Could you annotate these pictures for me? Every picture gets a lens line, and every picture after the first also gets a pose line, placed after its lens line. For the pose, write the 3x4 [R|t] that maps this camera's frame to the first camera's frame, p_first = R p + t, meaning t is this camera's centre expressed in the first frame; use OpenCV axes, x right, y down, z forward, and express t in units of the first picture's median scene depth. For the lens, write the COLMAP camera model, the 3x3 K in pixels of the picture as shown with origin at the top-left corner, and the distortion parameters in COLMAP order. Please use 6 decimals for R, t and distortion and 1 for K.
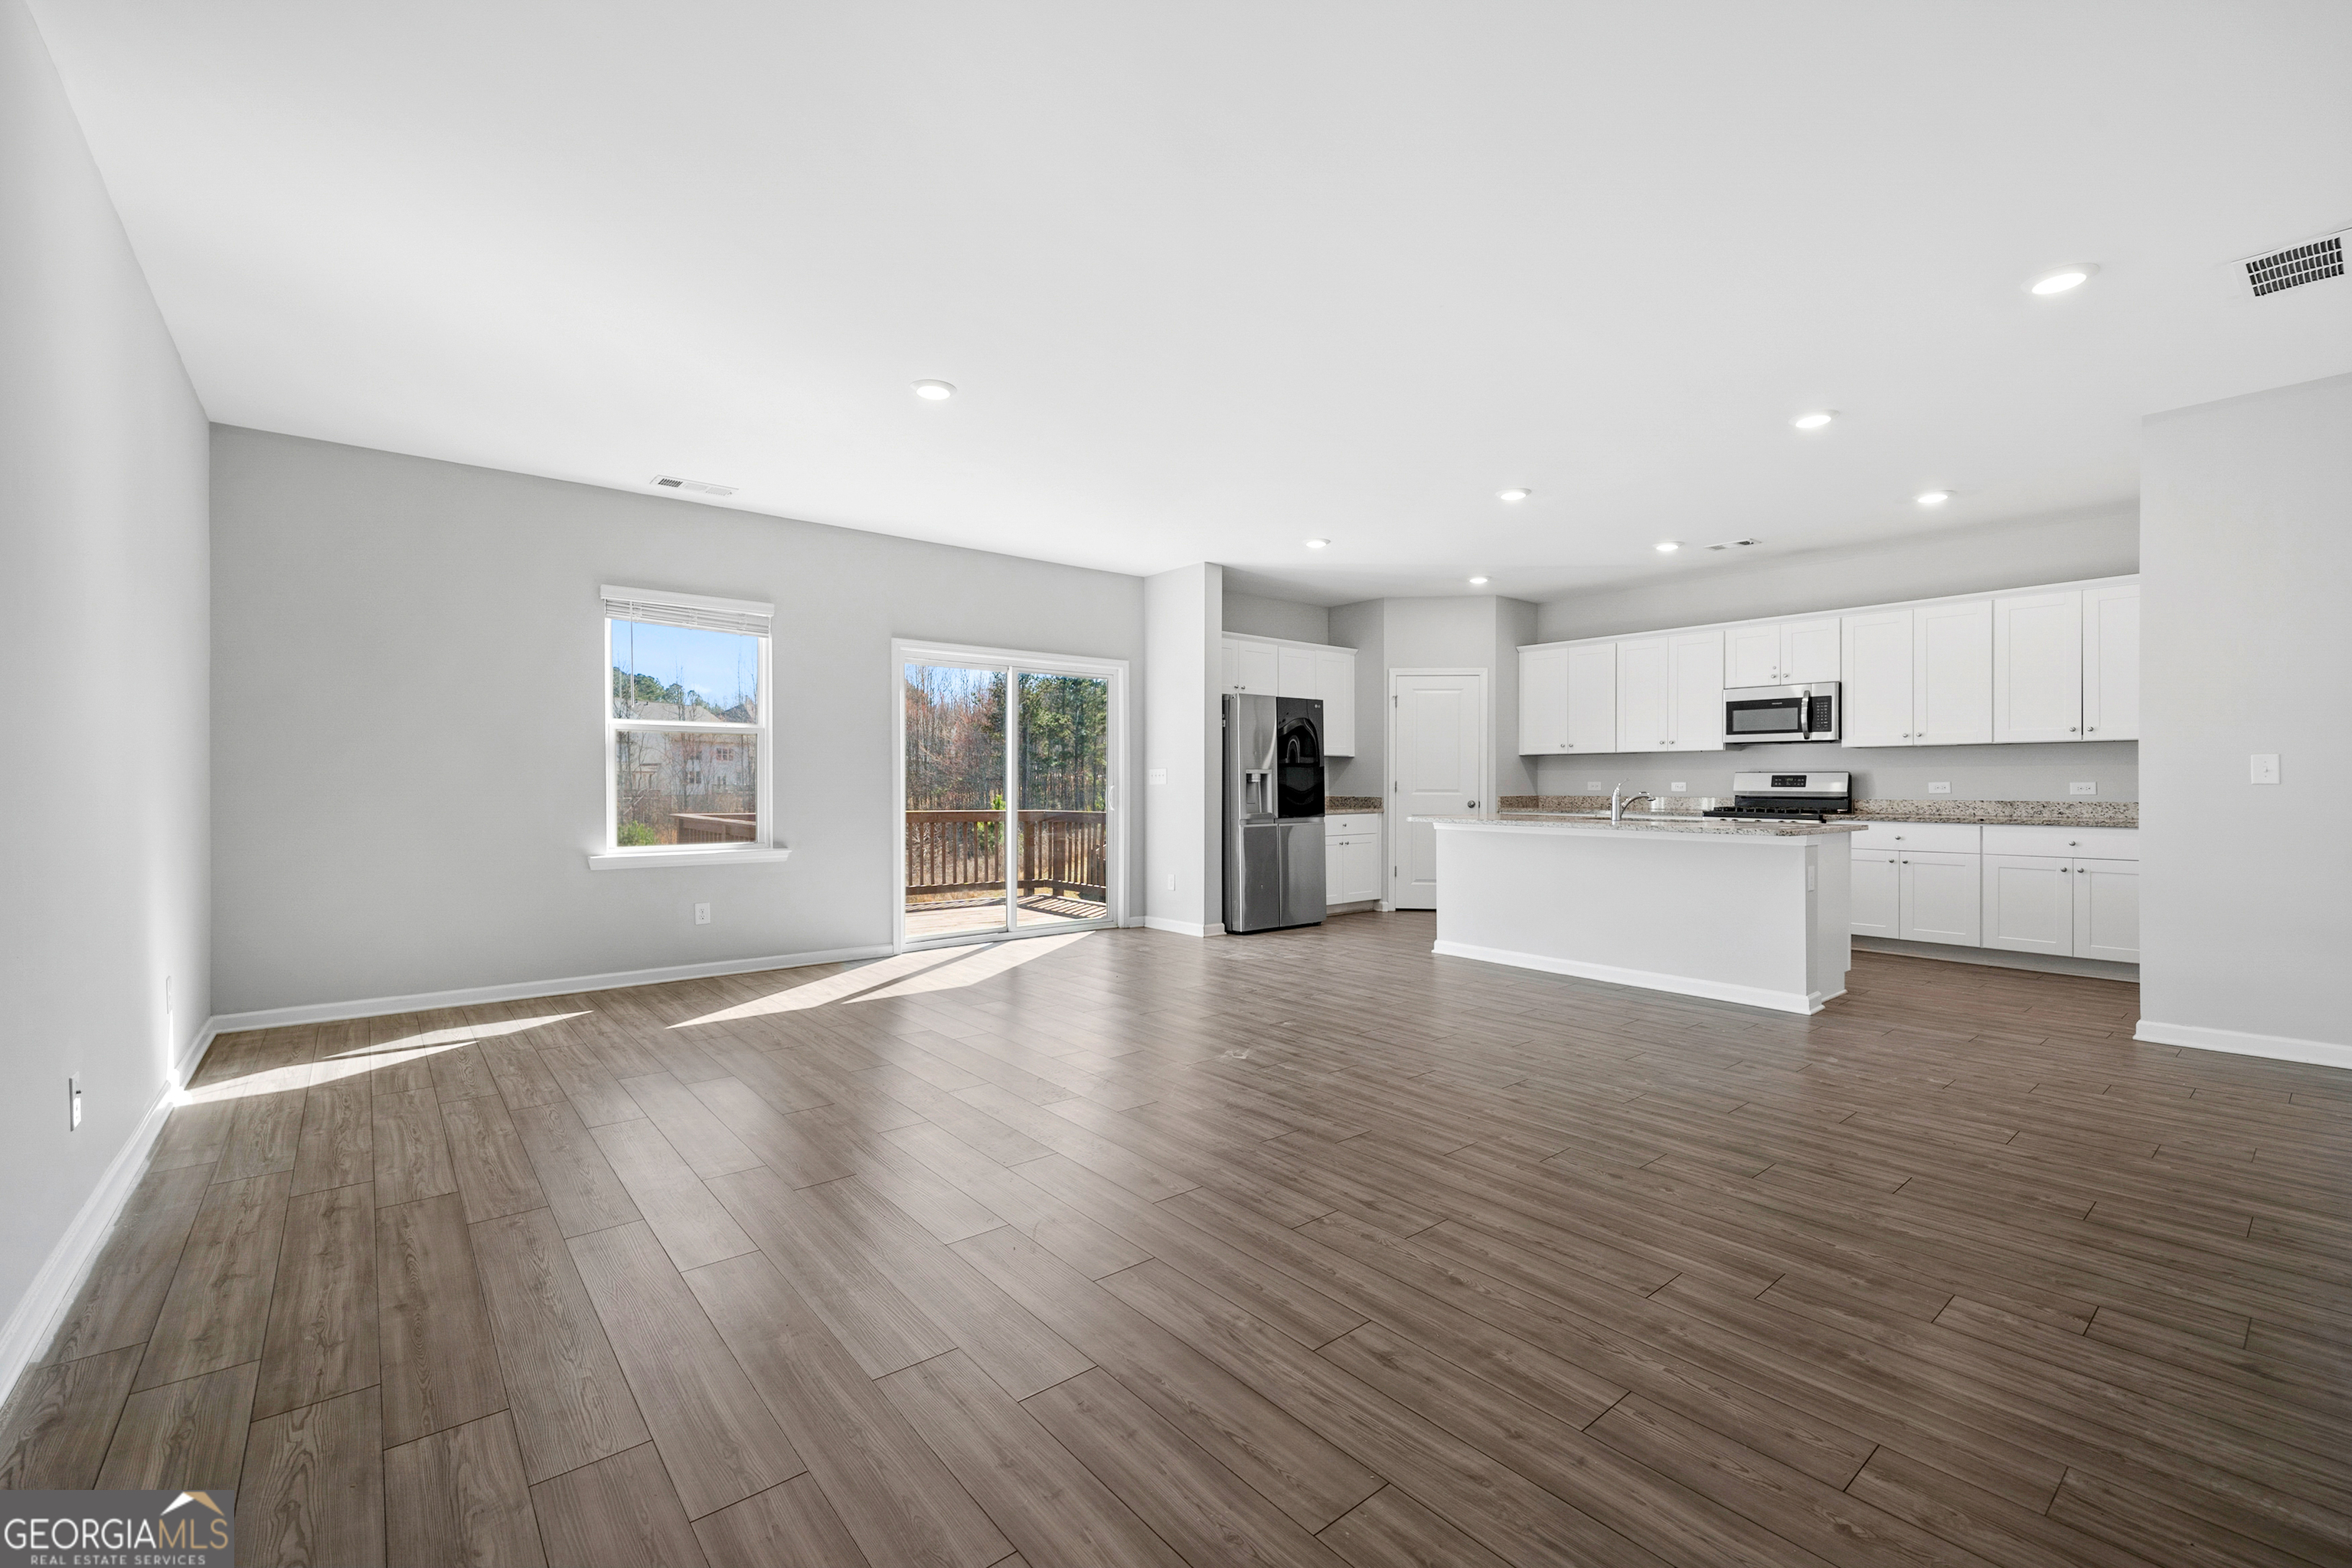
lens RADIAL K [[991.5, 0, 1180.6], [0, 991.5, 784.2], [0, 0, 1]] dist [-0.000610, 0.000066]
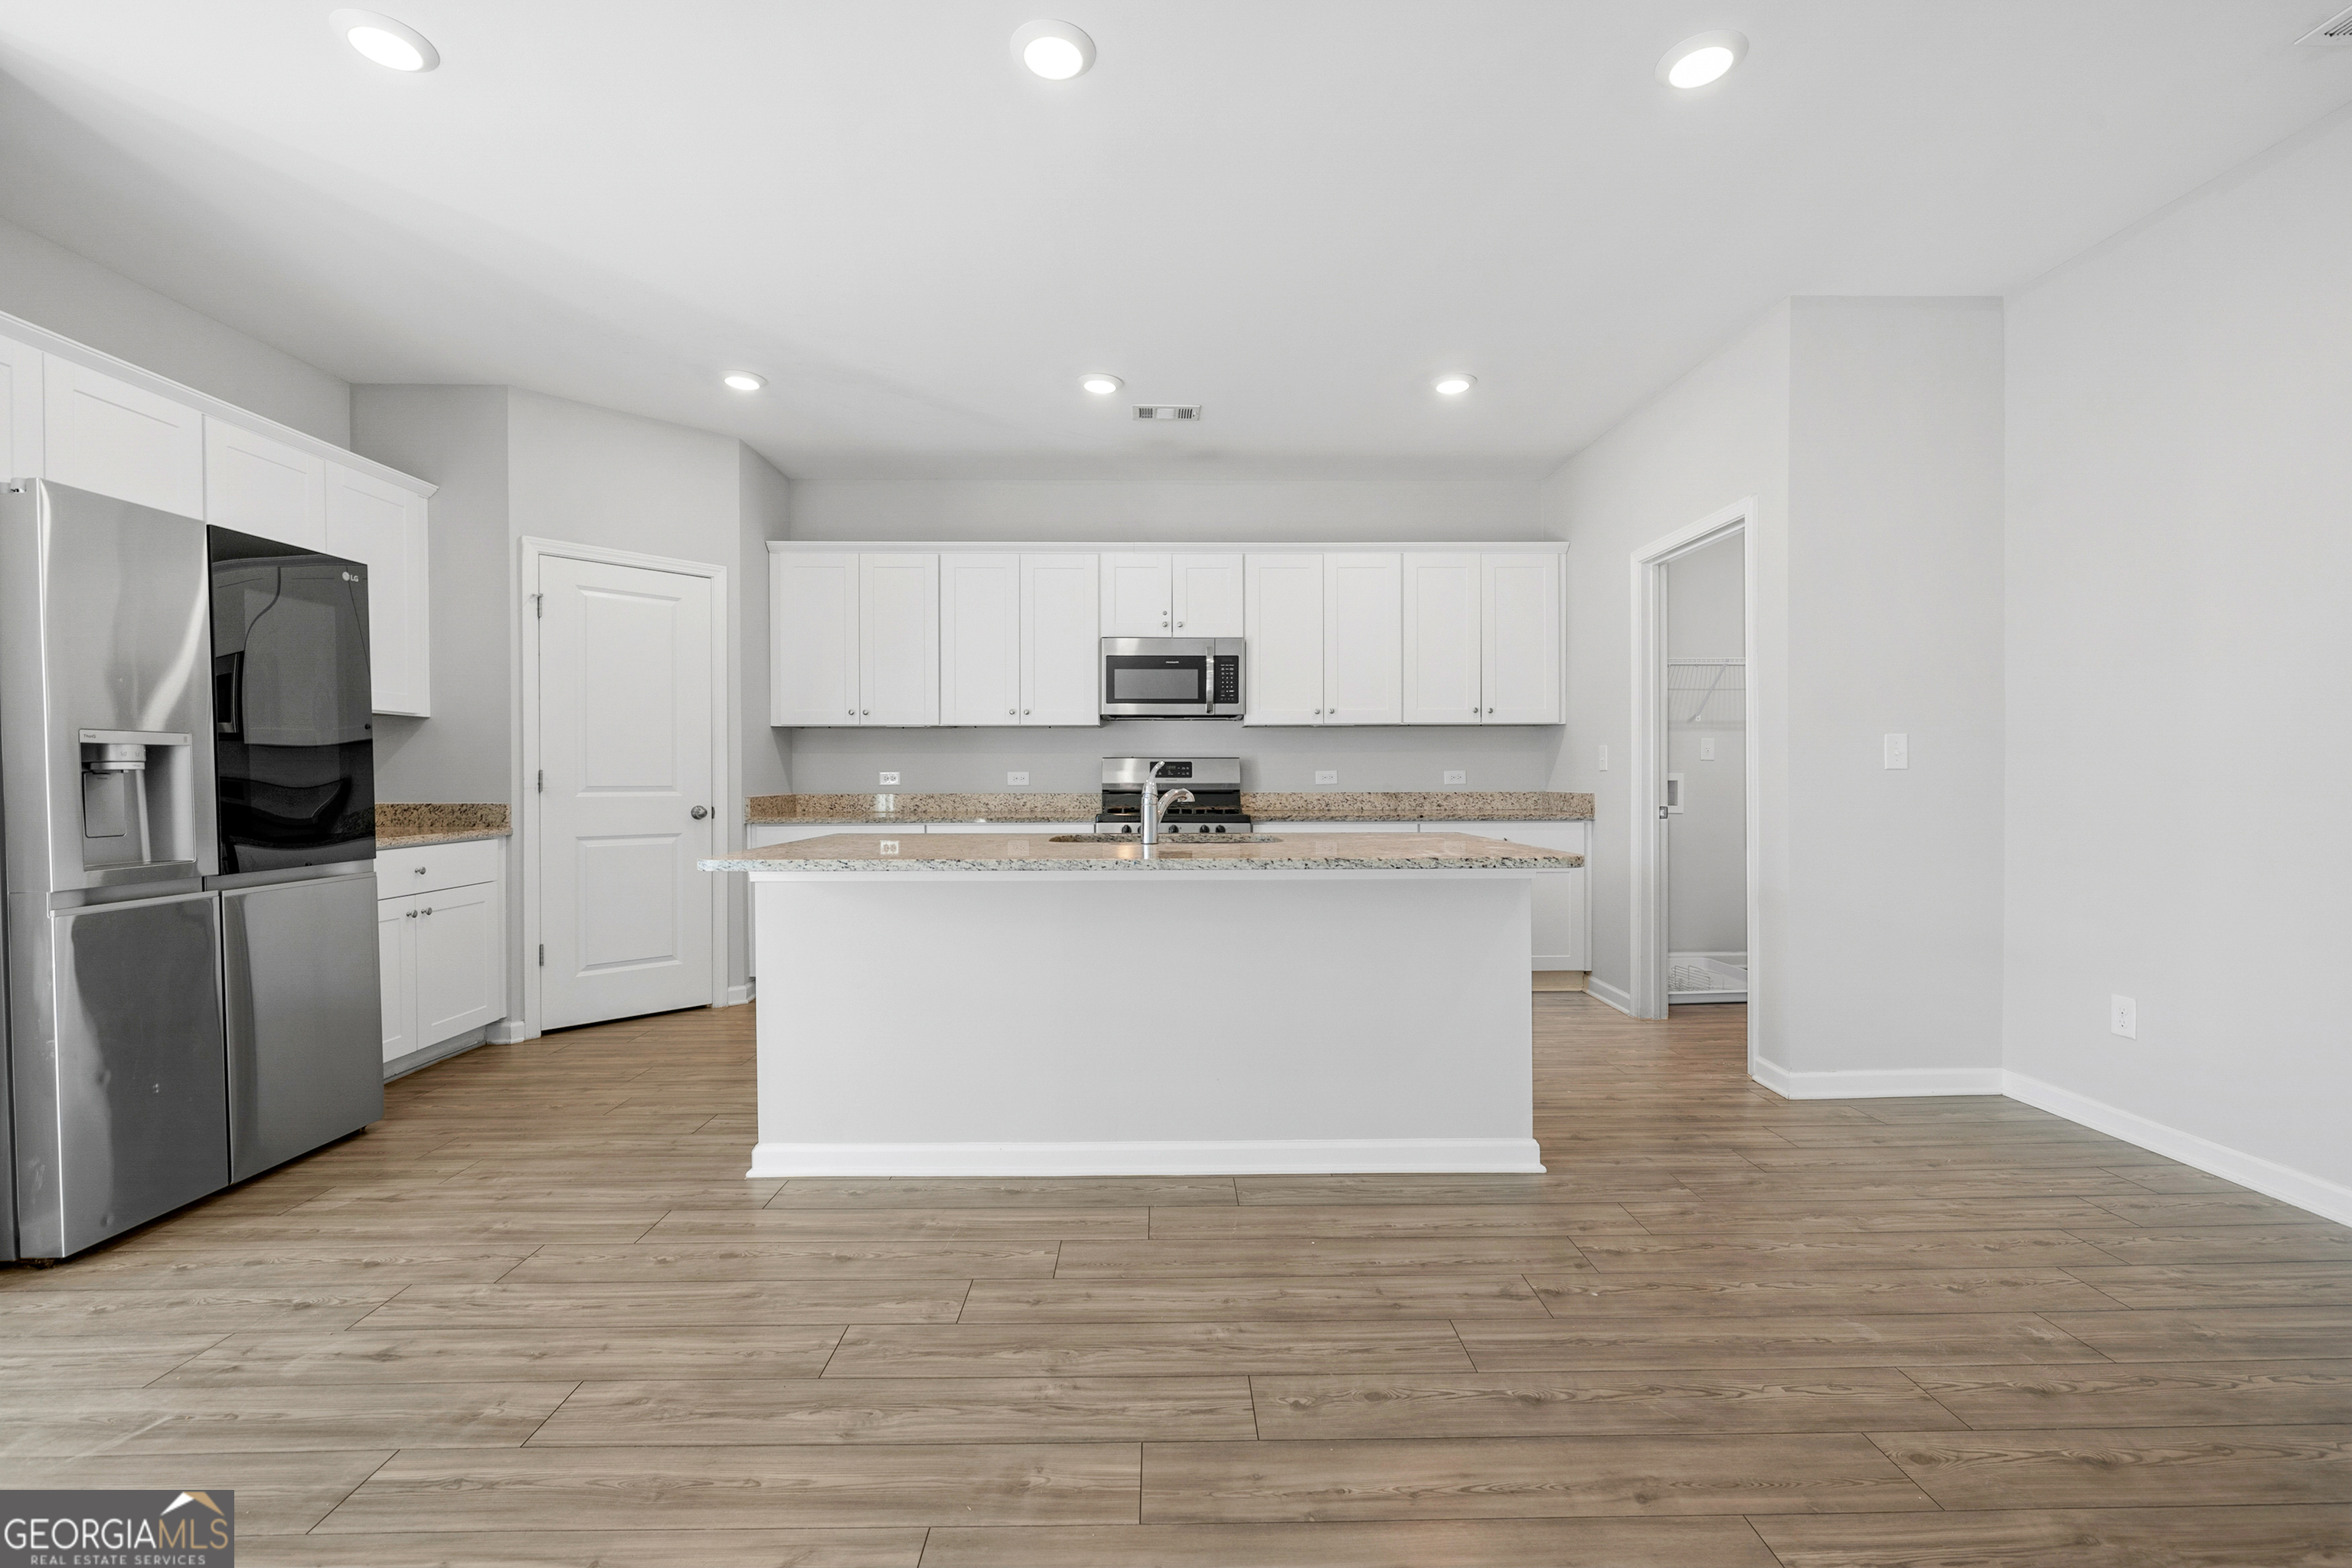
lens RADIAL K [[991.5, 0, 1180.6], [0, 991.5, 784.2], [0, 0, 1]] dist [-0.000610, 0.000066]
pose [[0.620409, -0.010390, 0.784209, 0.038993], [0.004121, 0.999942, 0.009989, 0.000406], [-0.784267, -0.002965, 0.620416, 0.577292]]
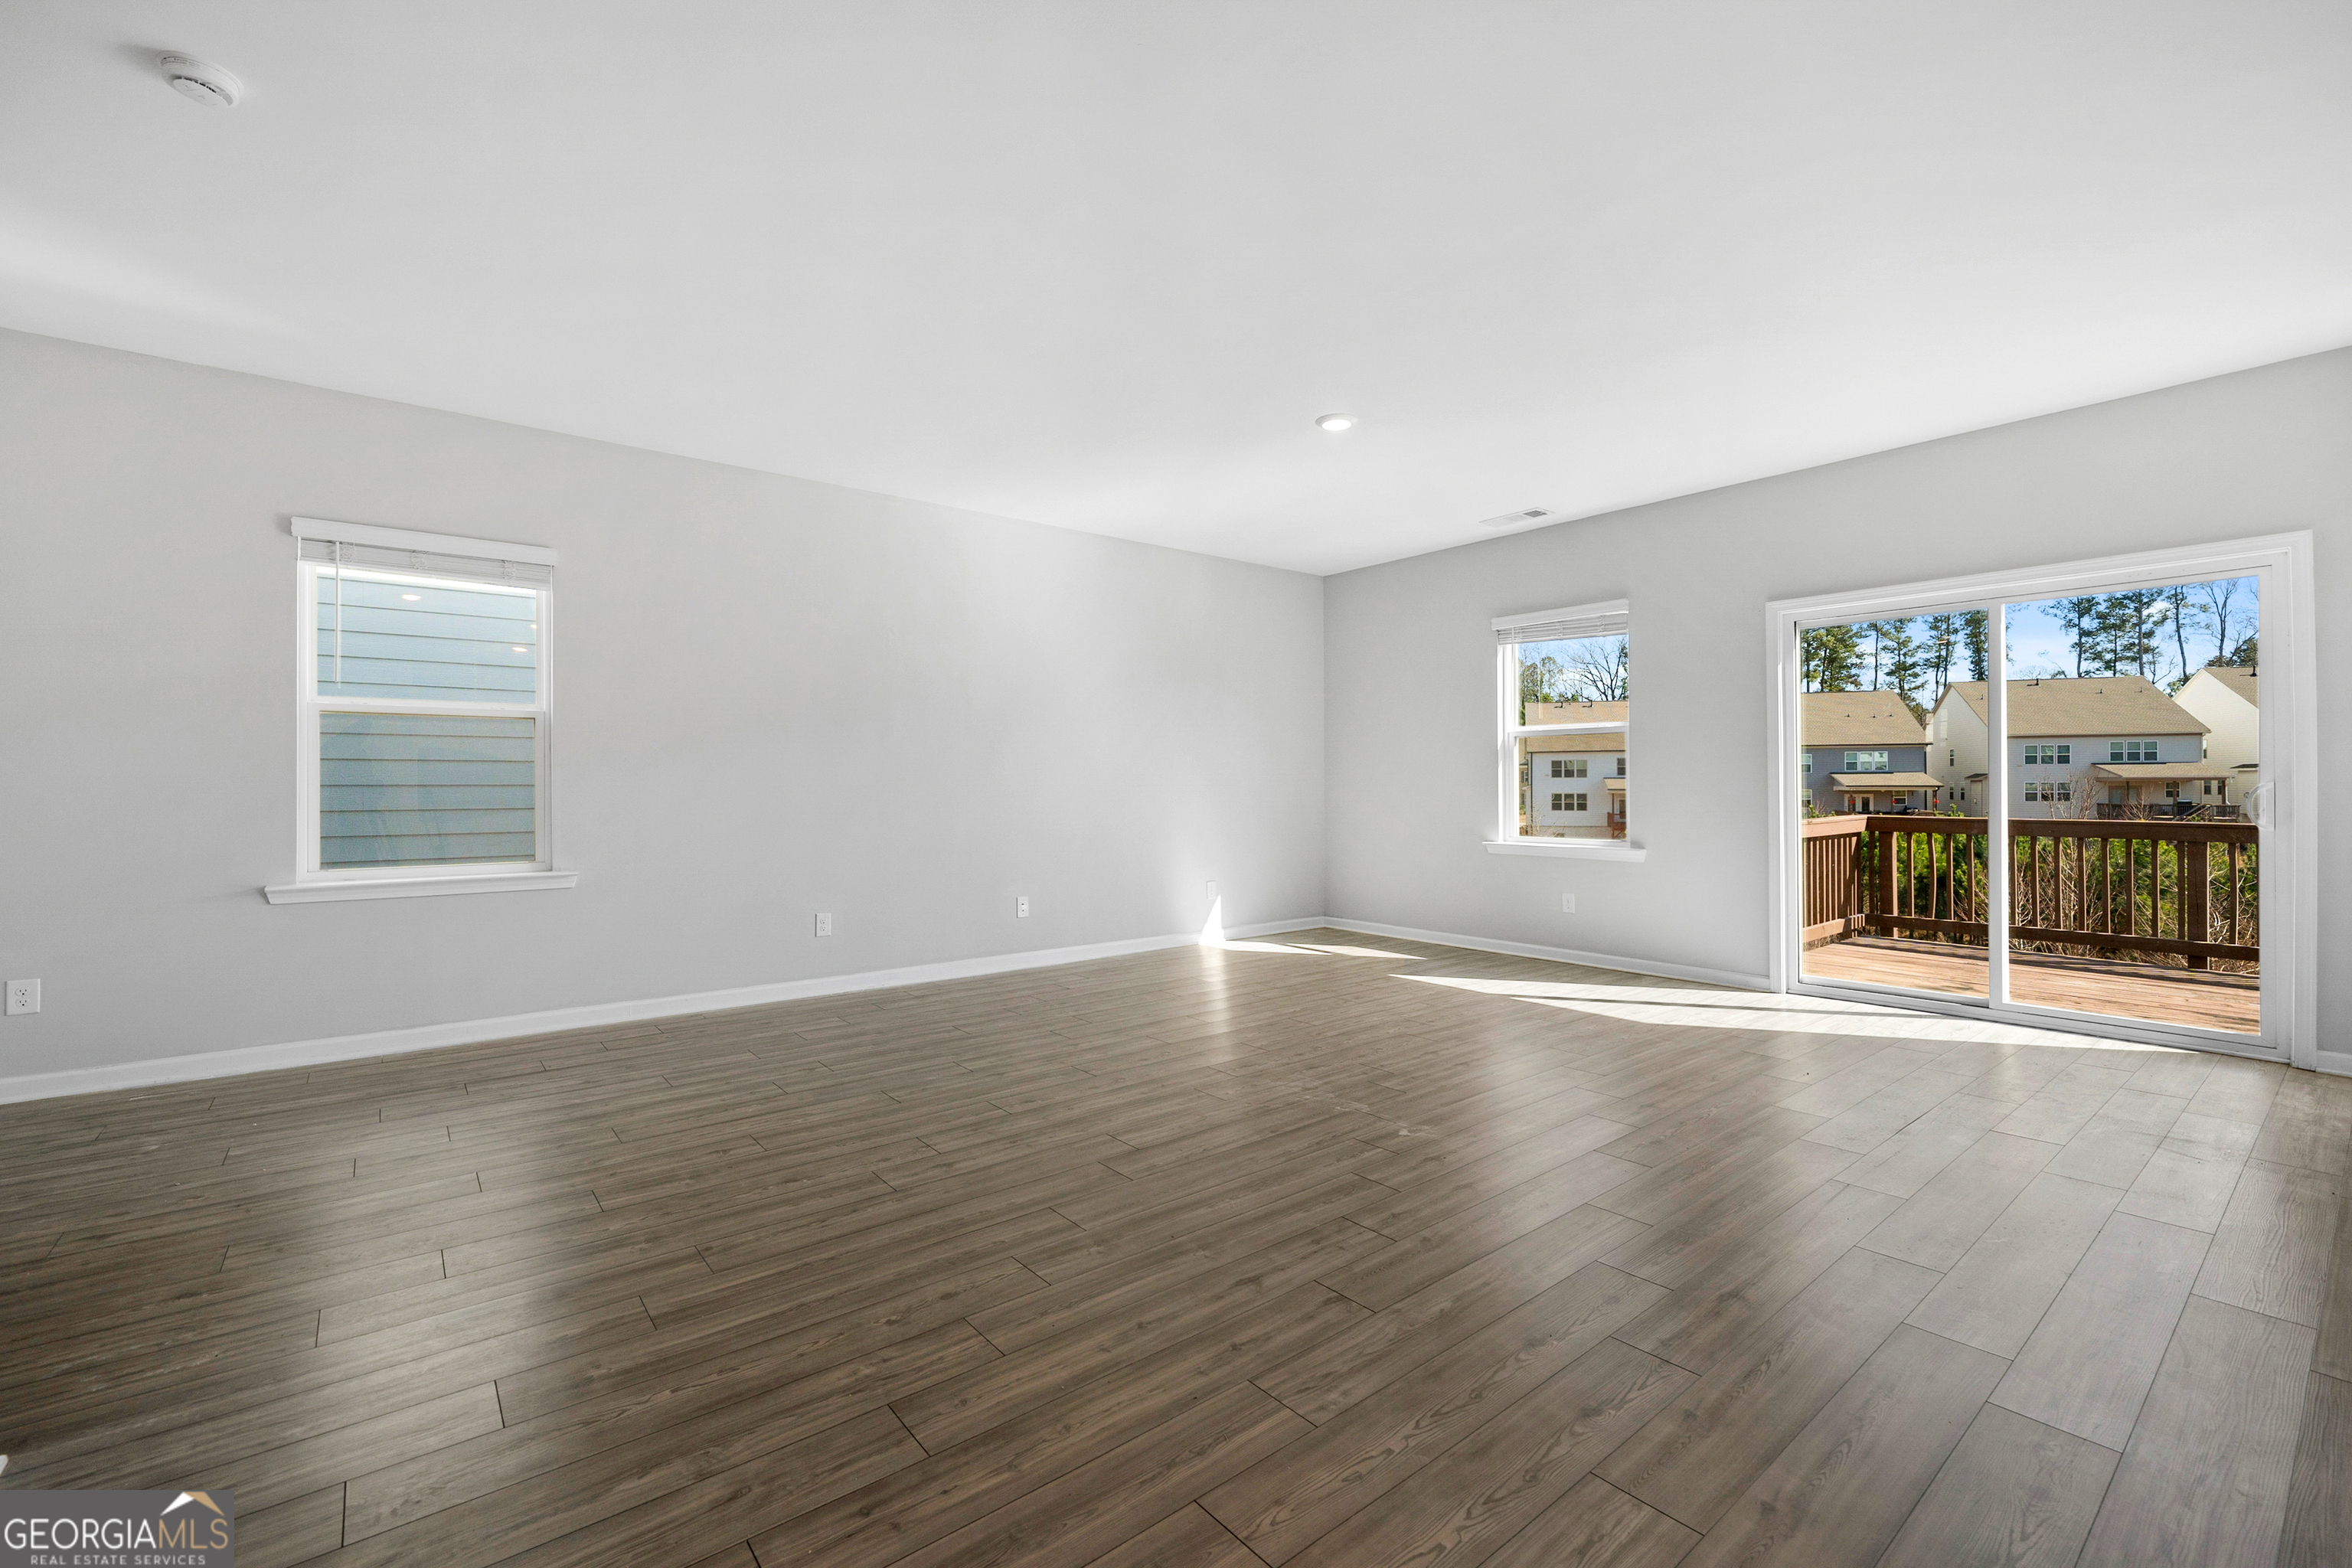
lens RADIAL K [[991.5, 0, 1180.6], [0, 991.5, 784.2], [0, 0, 1]] dist [-0.000610, 0.000066]
pose [[-0.013339, -0.000764, -0.999911, 0.507596], [0.003062, 0.999995, -0.000805, 0.001199], [0.999906, -0.003073, -0.013337, 0.503342]]
